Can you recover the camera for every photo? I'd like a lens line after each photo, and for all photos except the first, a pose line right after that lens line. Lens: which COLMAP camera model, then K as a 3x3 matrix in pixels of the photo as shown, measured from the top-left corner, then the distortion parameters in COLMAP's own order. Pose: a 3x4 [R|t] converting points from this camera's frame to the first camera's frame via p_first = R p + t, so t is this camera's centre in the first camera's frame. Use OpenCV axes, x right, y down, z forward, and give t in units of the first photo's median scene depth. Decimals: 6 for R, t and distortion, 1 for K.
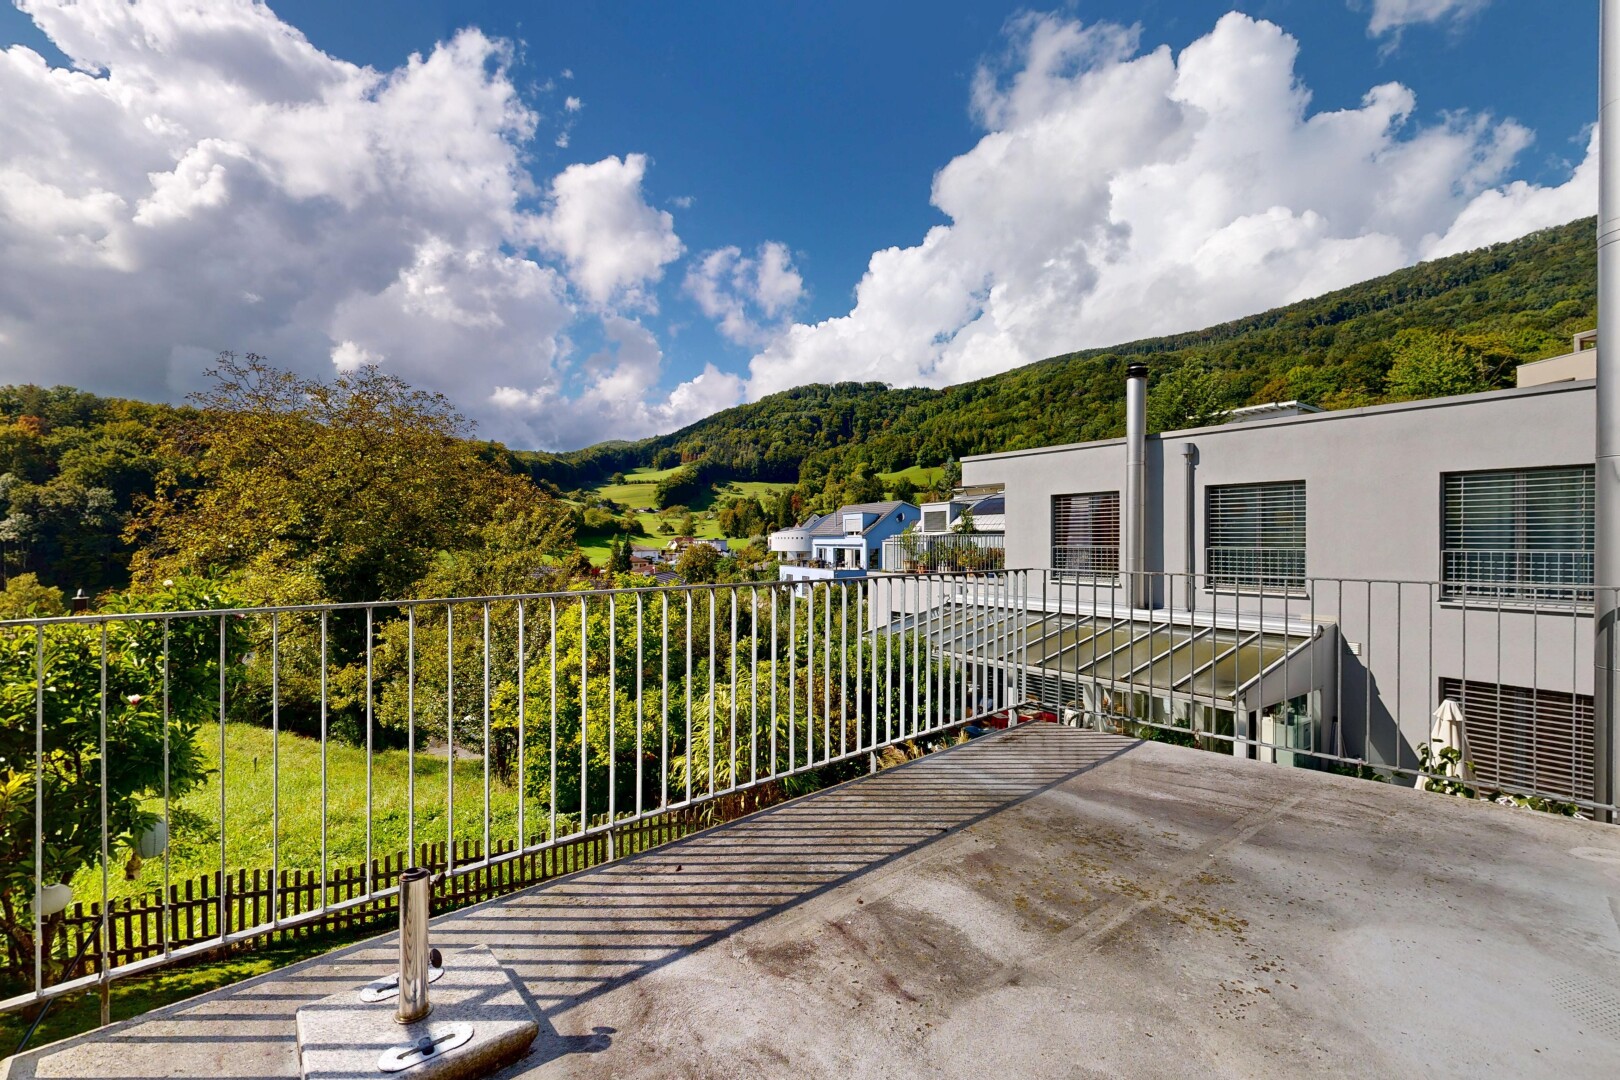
lens RADIAL K [[719.0, 0, 801.2], [0, 719.0, 544.0], [0, 0, 1]] dist [-0.002625, 0.000109]
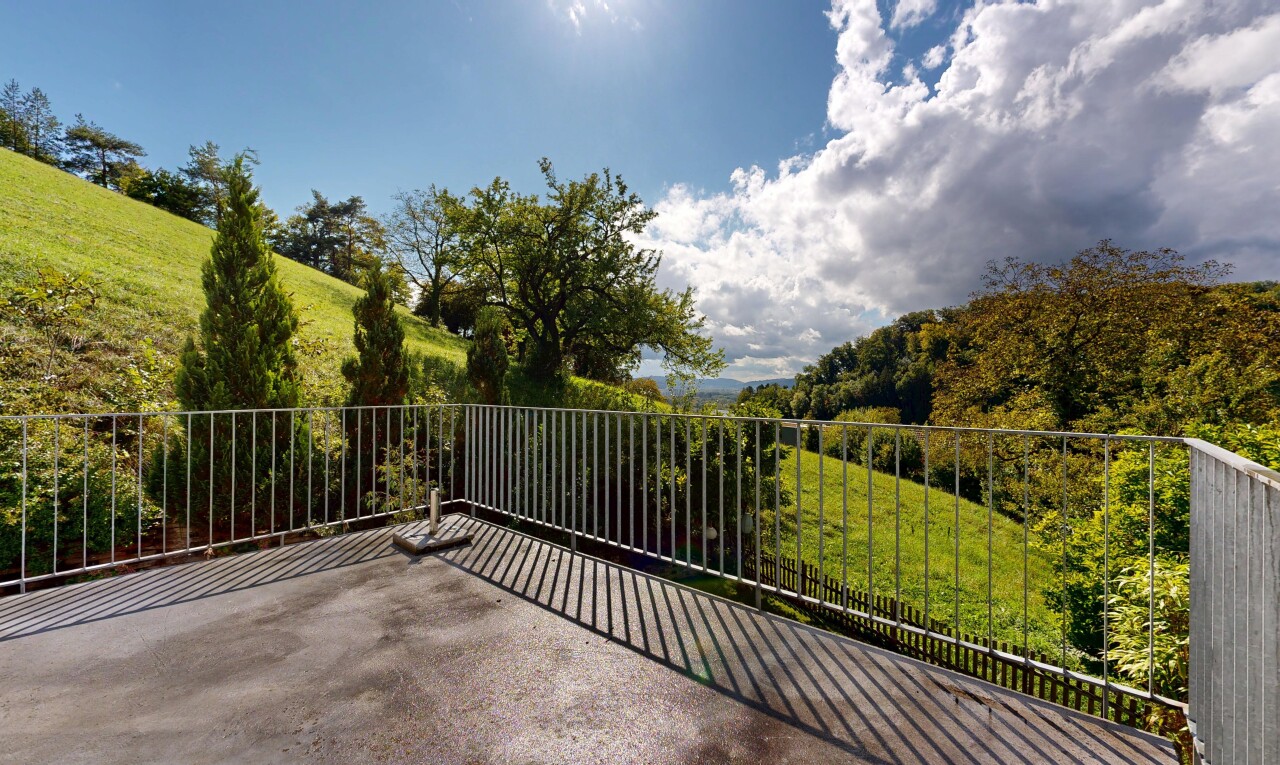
lens RADIAL K [[496.3, 0, 640.0], [0, 496.3, 384.9], [0, 0, 1]] dist [-0.001039, -0.000174]
pose [[0.115385, -0.004944, -0.993309, 0.394103], [-0.006551, 0.999962, -0.005738, 0.007161], [0.993299, 0.007169, 0.115348, 0.388215]]
